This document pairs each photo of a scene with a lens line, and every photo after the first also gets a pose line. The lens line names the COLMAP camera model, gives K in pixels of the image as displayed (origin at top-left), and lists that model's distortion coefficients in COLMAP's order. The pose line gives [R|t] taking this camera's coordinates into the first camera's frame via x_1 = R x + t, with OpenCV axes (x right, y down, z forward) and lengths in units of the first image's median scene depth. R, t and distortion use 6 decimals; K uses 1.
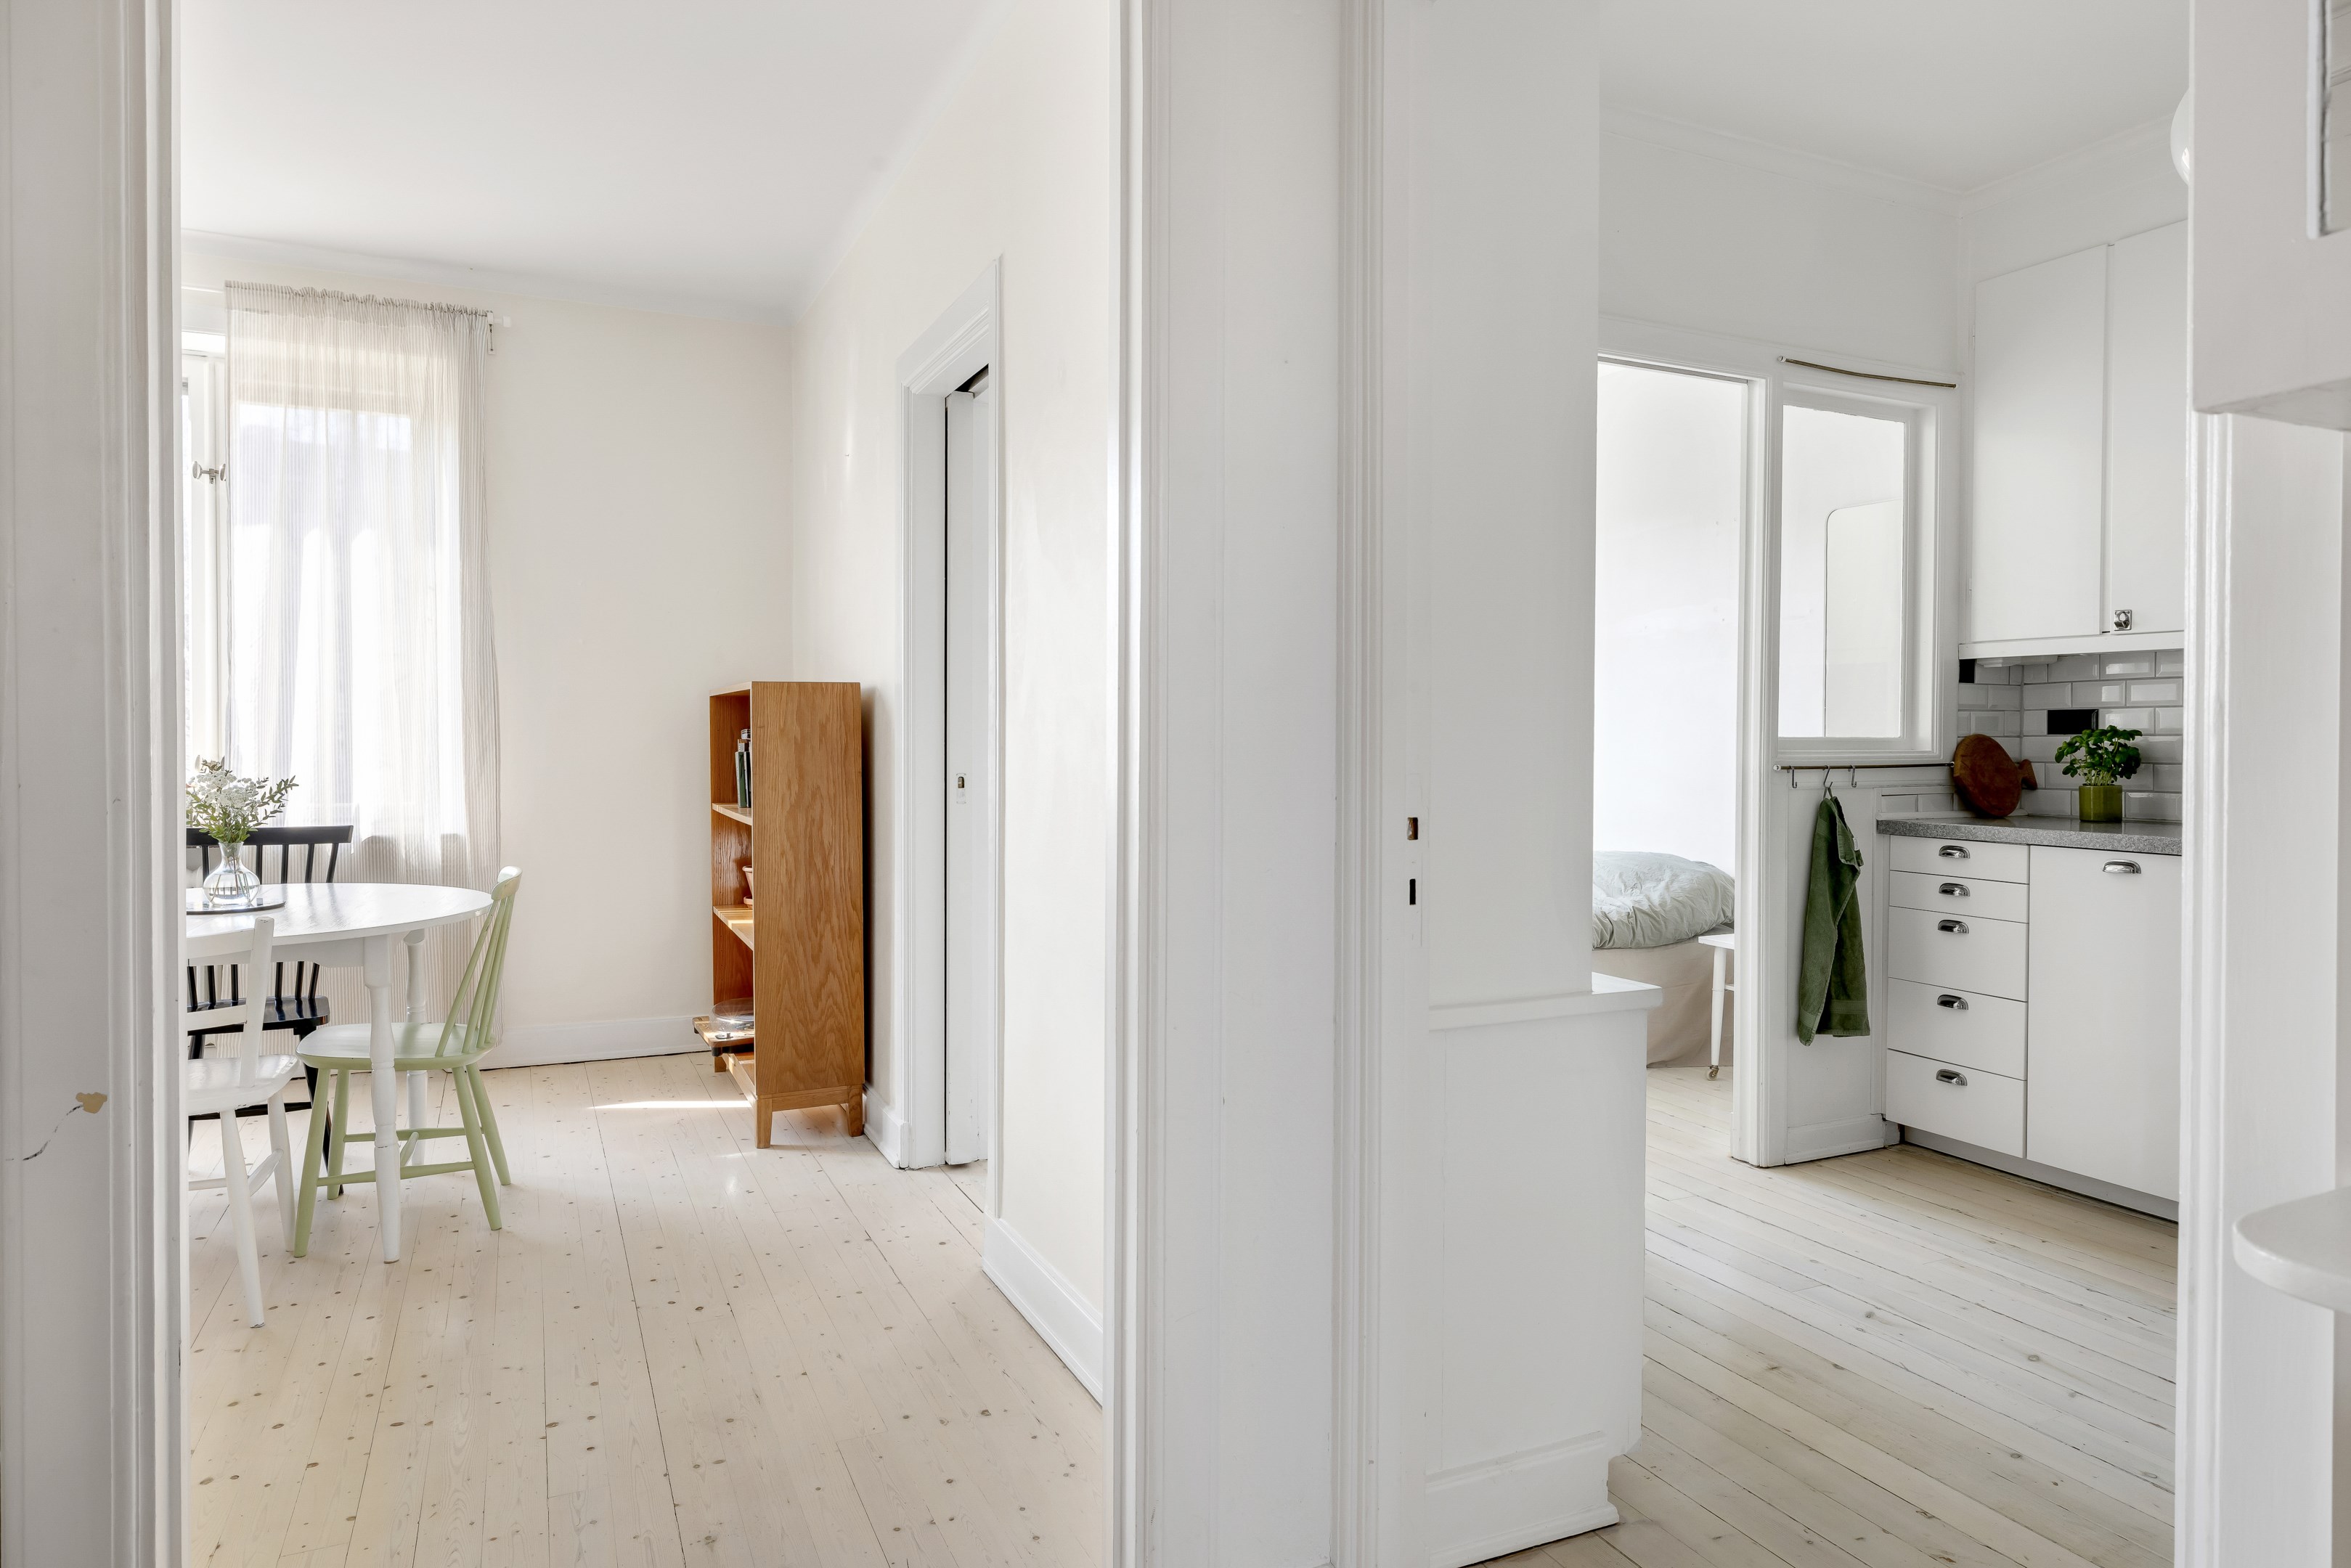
lens RADIAL K [[1398.4, 0, 1185.8], [0, 1398.4, 765.4], [0, 0, 1]] dist [-0.003174, -0.000607]
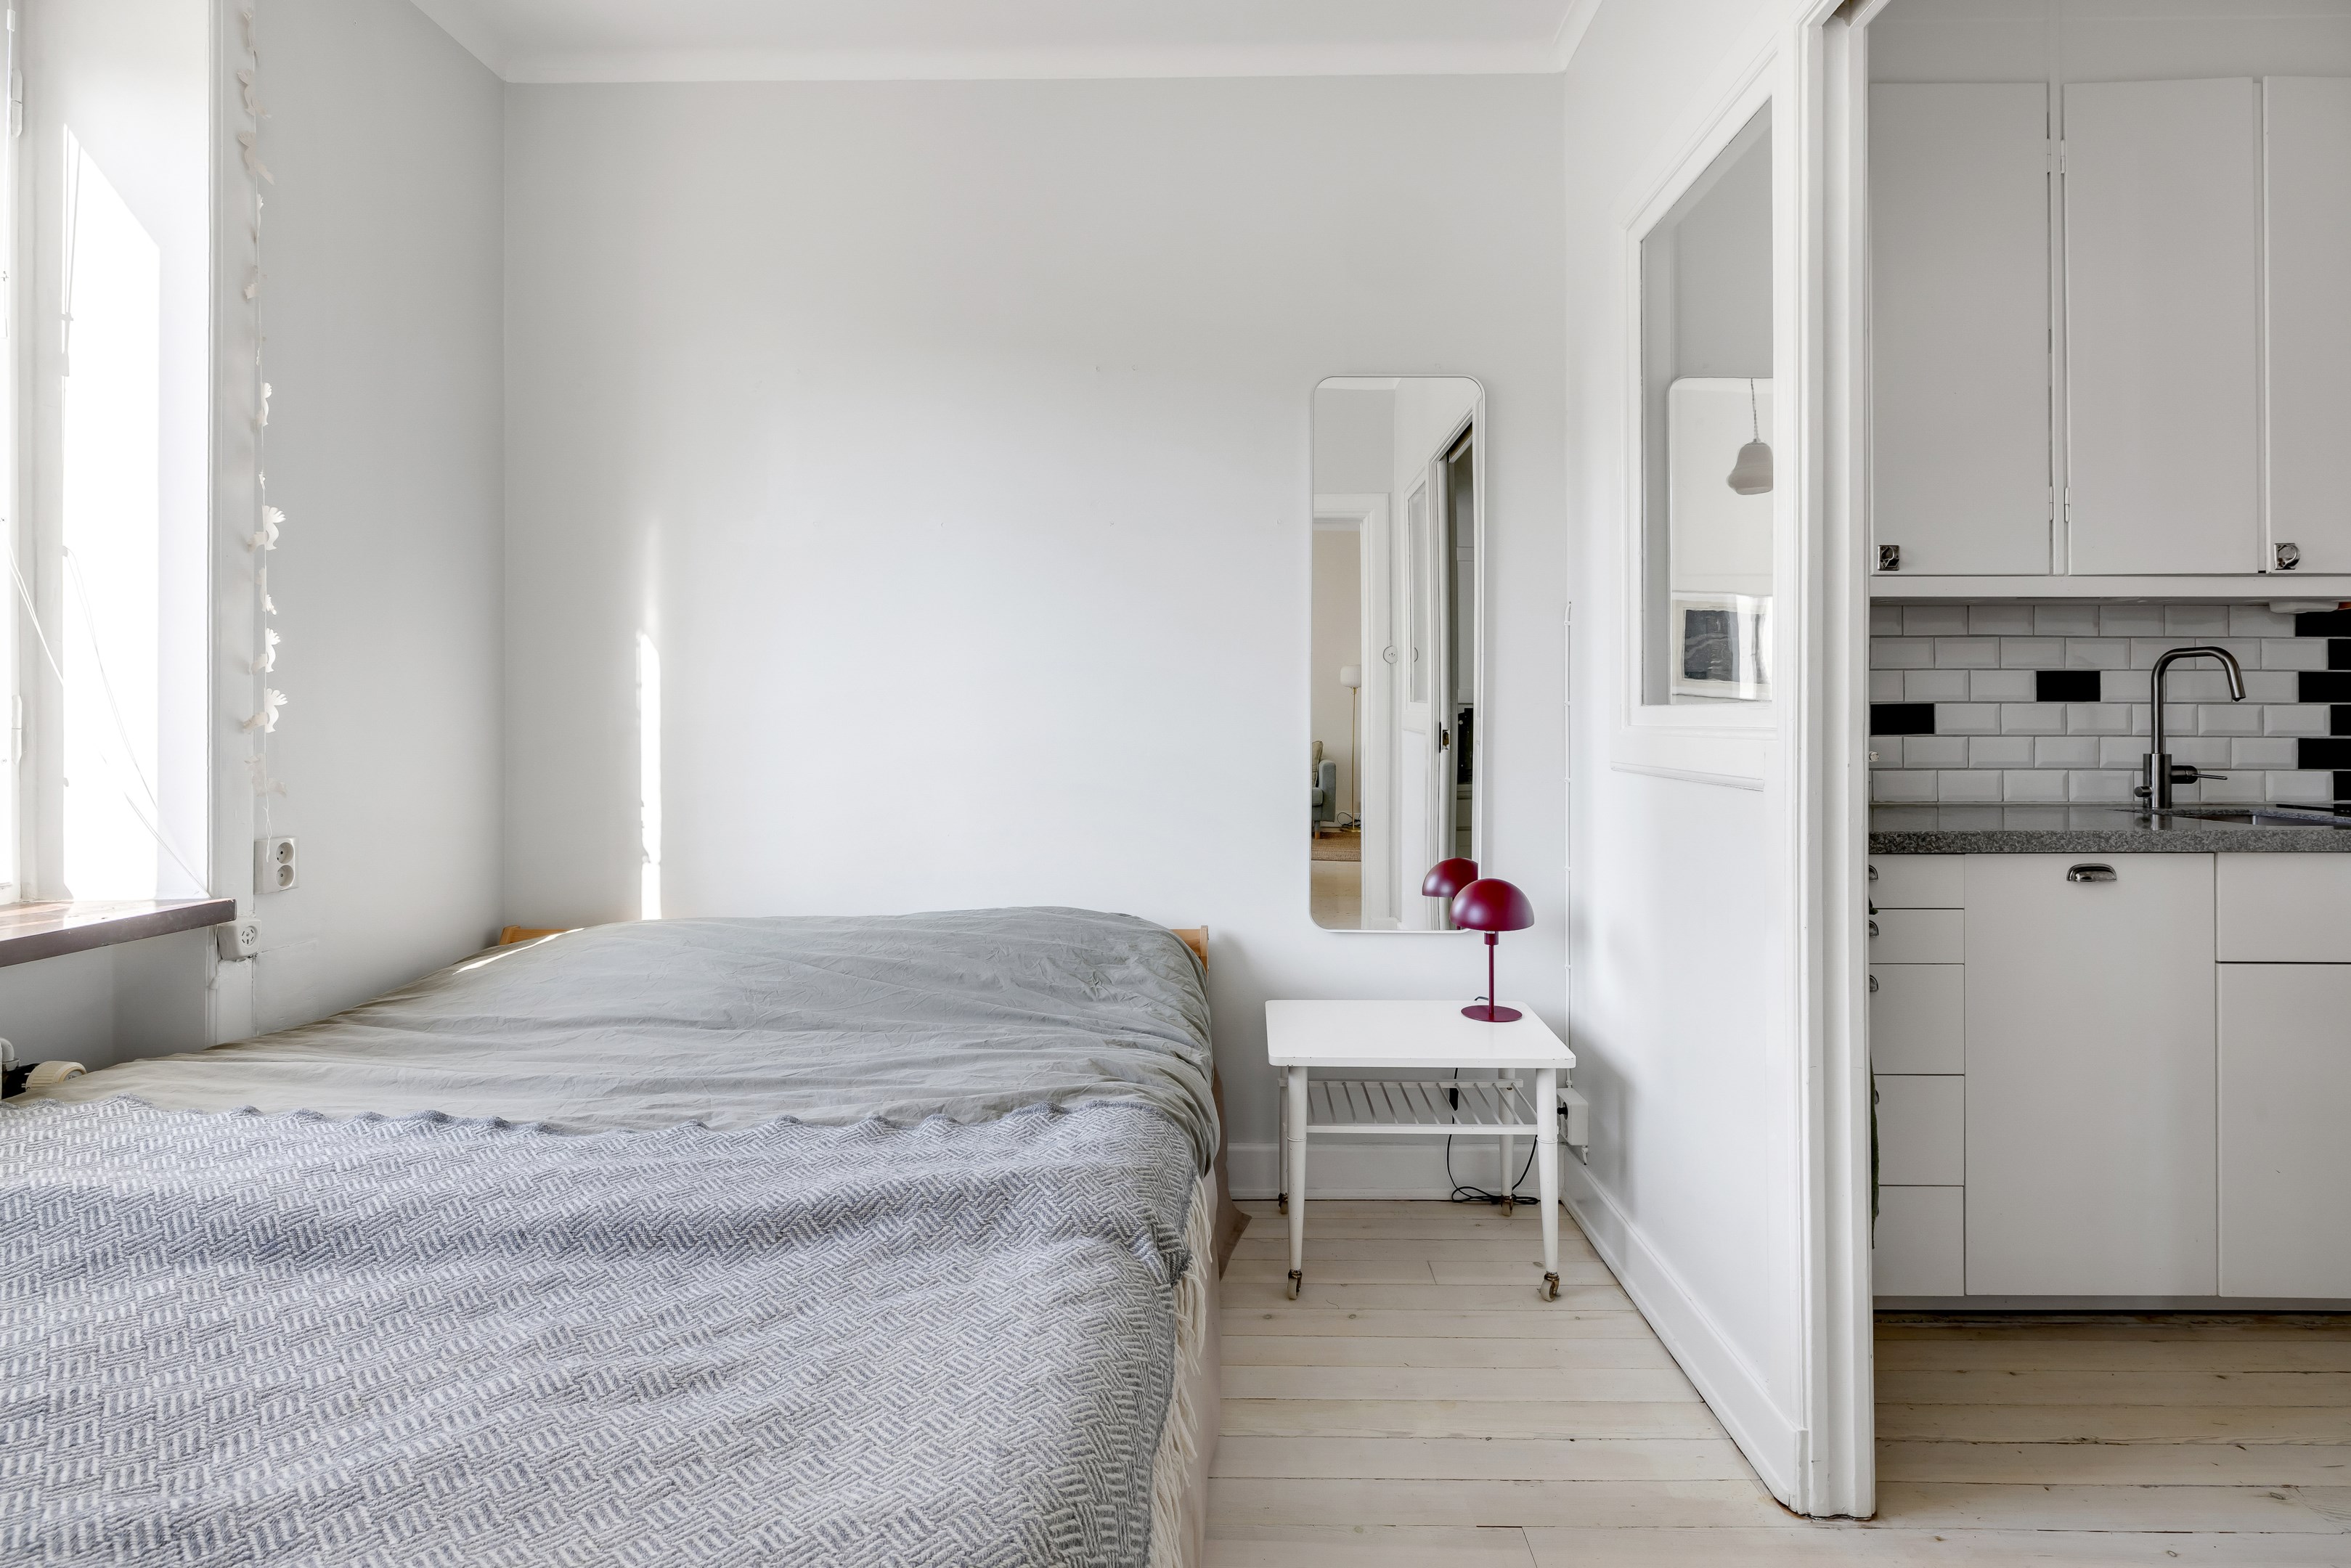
lens RADIAL K [[1149.5, 0, 1205.2], [0, 1149.5, 716.2], [0, 0, 1]] dist [-0.008330, 0.003568]
pose [[0.435551, -0.000994, 0.900163, -0.083135], [0.021450, 0.999727, -0.009275, -0.014430], [-0.899908, 0.023348, 0.435454, 0.976870]]
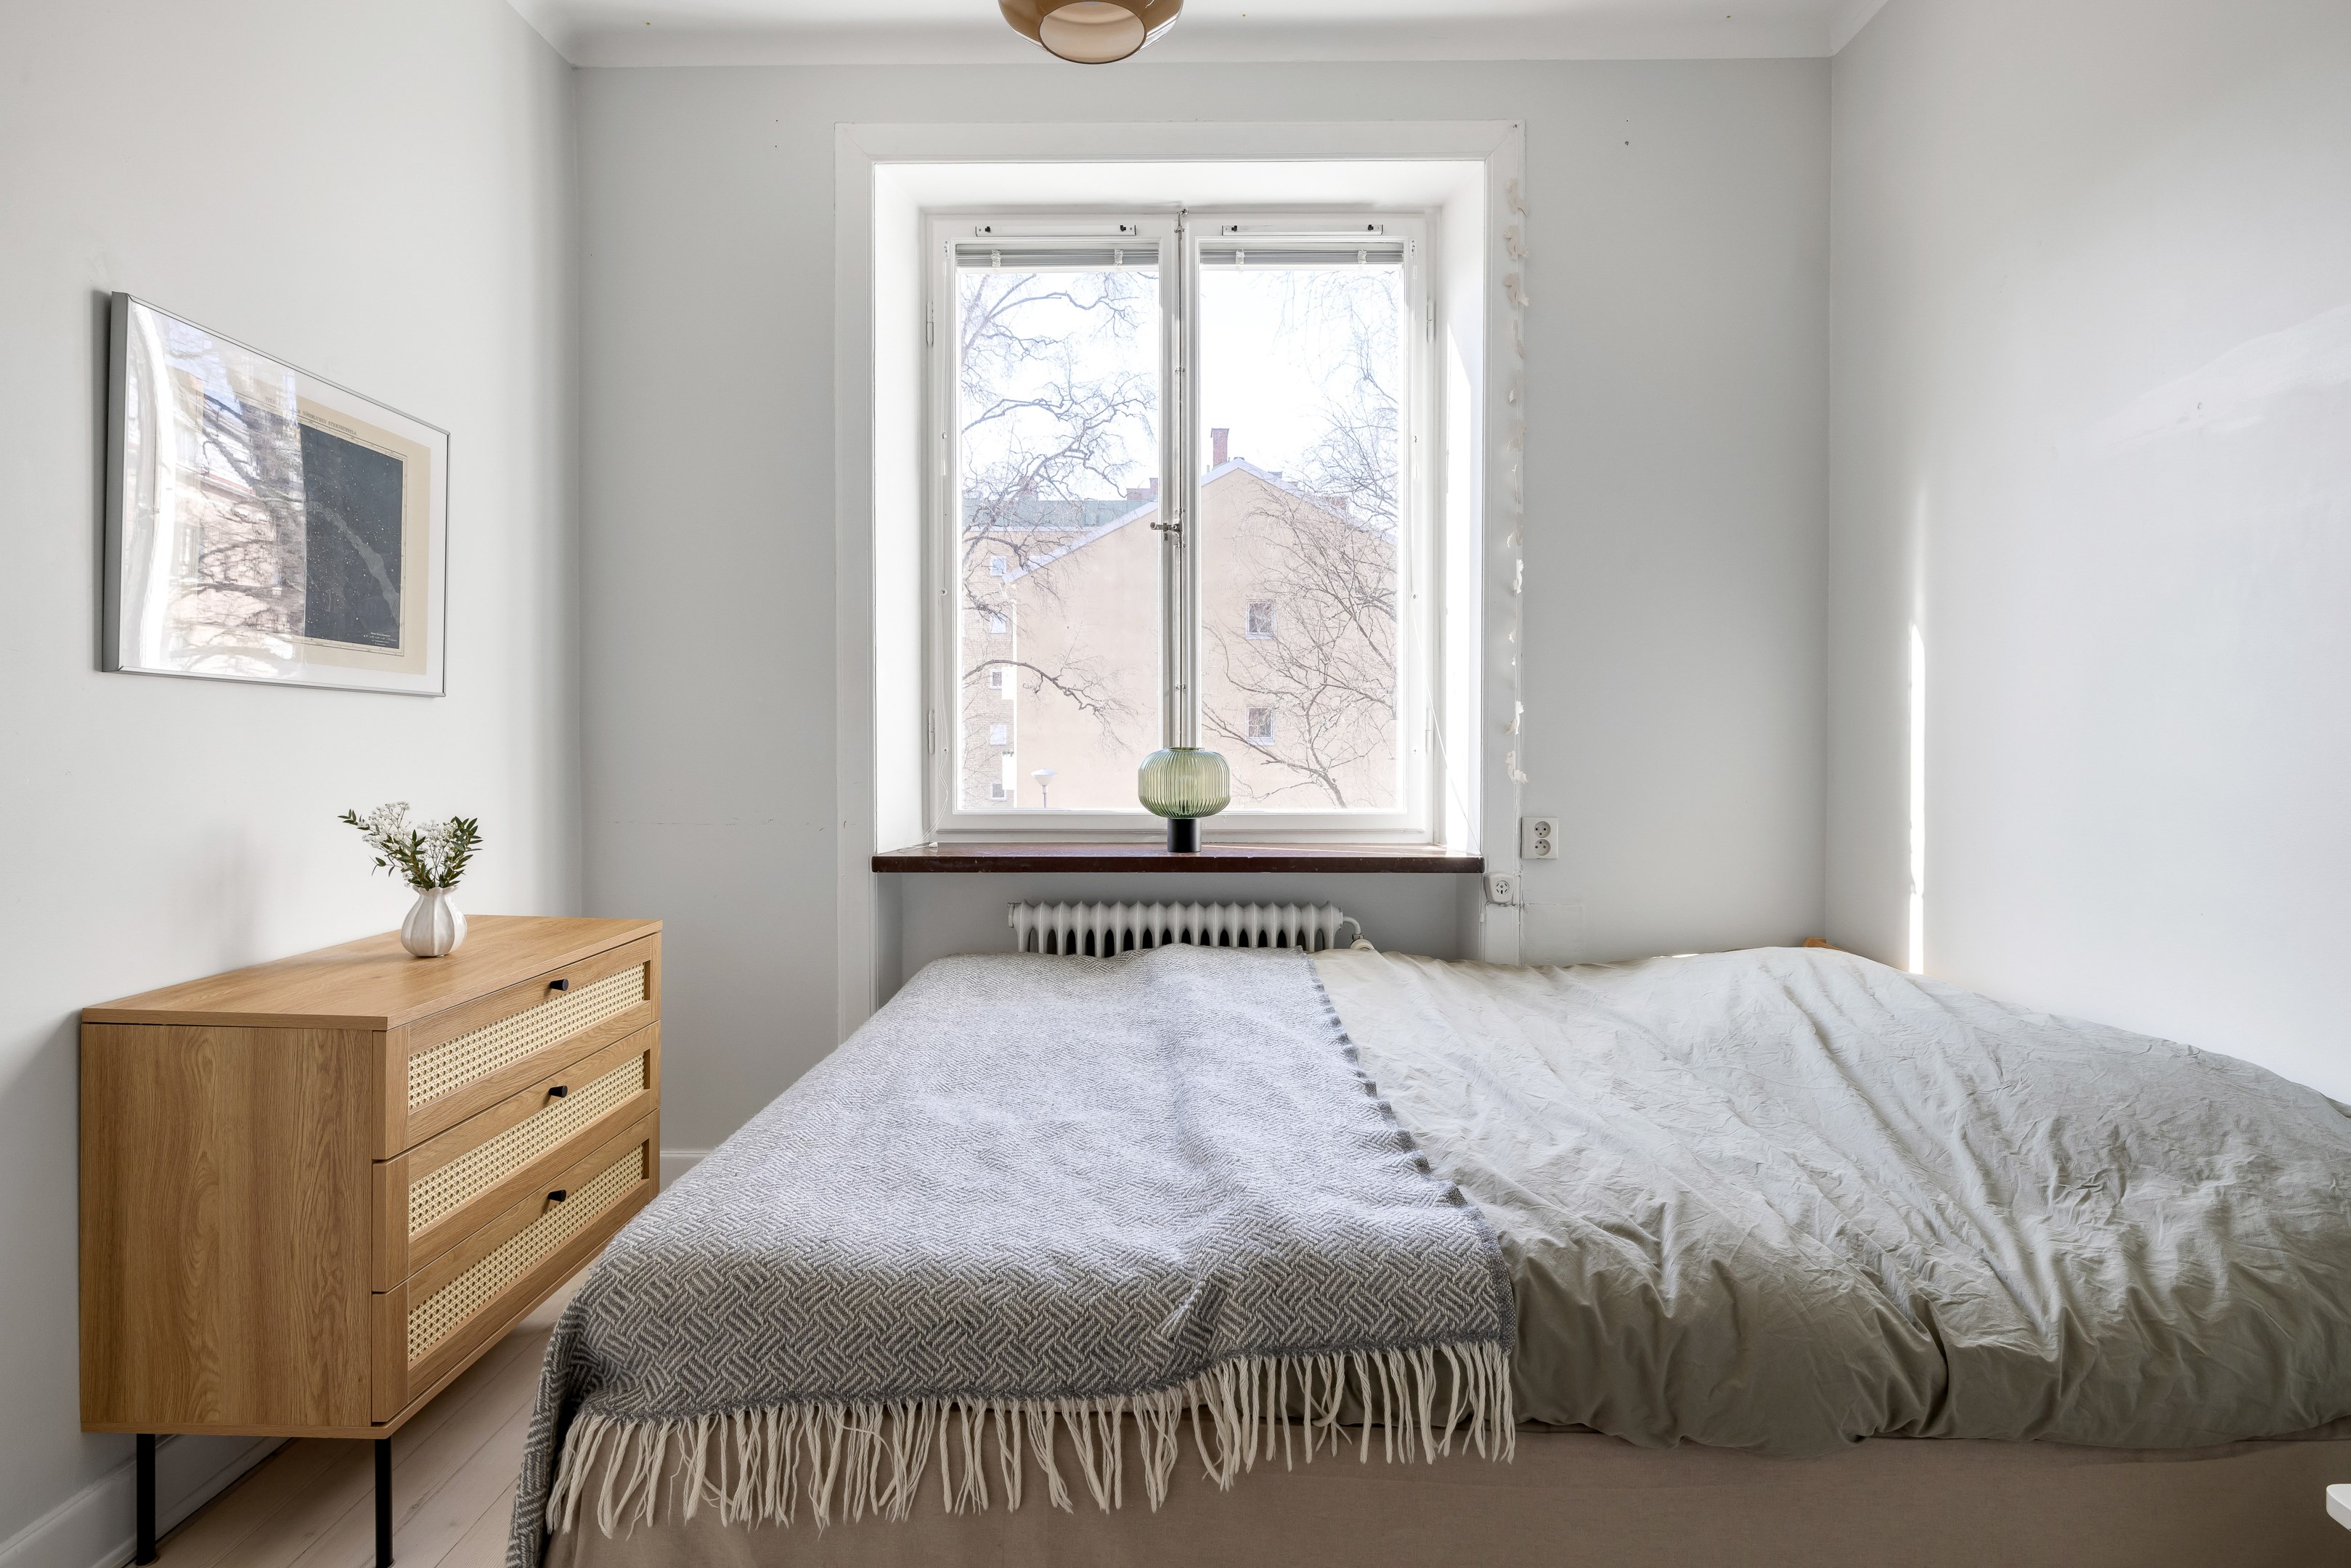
lens RADIAL K [[1256.3, 0, 1181.6], [0, 1256.3, 723.2], [0, 0, 1]] dist [-0.003074, 0.002770]
pose [[0.900125, -0.002720, -0.435623, 0.332303], [-0.007497, 0.999736, -0.021733, -0.010160], [0.435567, 0.022828, 0.899867, 0.841943]]
